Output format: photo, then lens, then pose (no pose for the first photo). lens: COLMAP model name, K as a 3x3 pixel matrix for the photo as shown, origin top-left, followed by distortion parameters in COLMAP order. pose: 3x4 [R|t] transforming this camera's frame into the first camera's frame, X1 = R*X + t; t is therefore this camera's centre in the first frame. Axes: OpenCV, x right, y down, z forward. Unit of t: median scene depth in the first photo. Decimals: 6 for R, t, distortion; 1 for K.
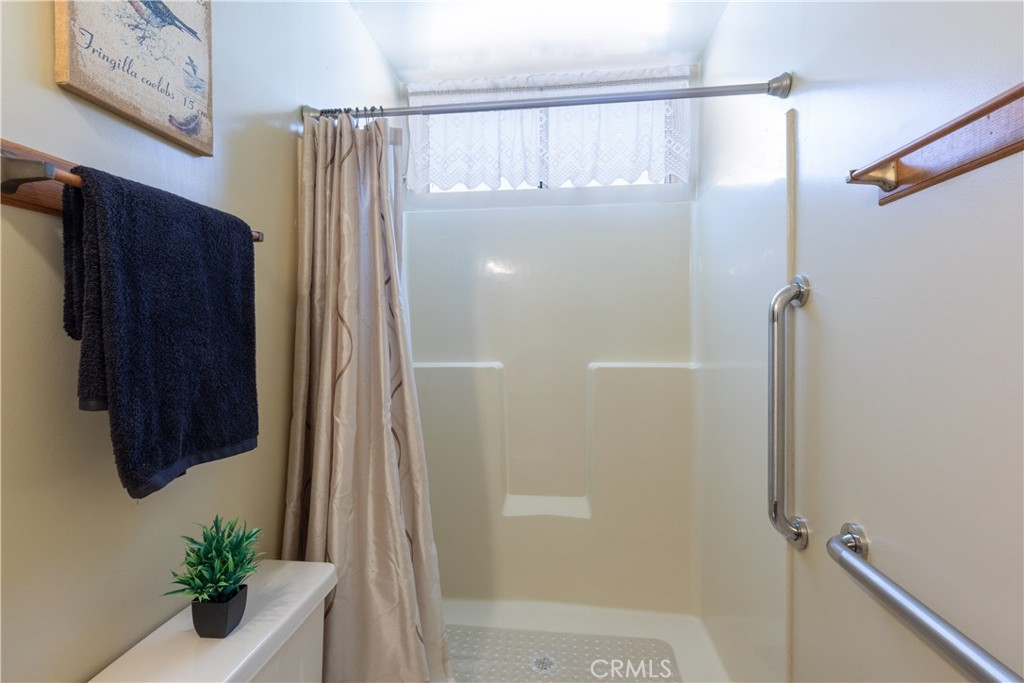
lens RADIAL K [[496.7, 0, 498.4], [0, 496.7, 344.7], [0, 0, 1]] dist [0.004158, 0.000064]
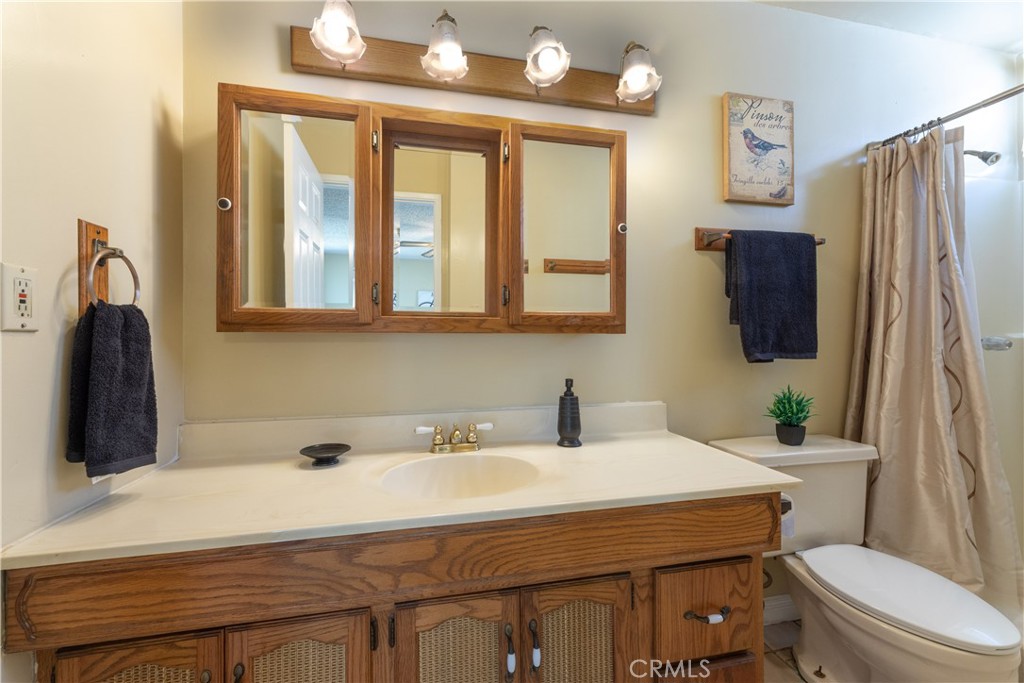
lens RADIAL K [[412.2, 0, 504.2], [0, 412.2, 342.5], [0, 0, 1]] dist [0.001434, -0.005424]
pose [[0.345520, 0.000052, -0.938411, 0.512004], [-0.015017, 0.999872, -0.005474, 0.169717], [0.938291, 0.015983, 0.345476, -0.561585]]
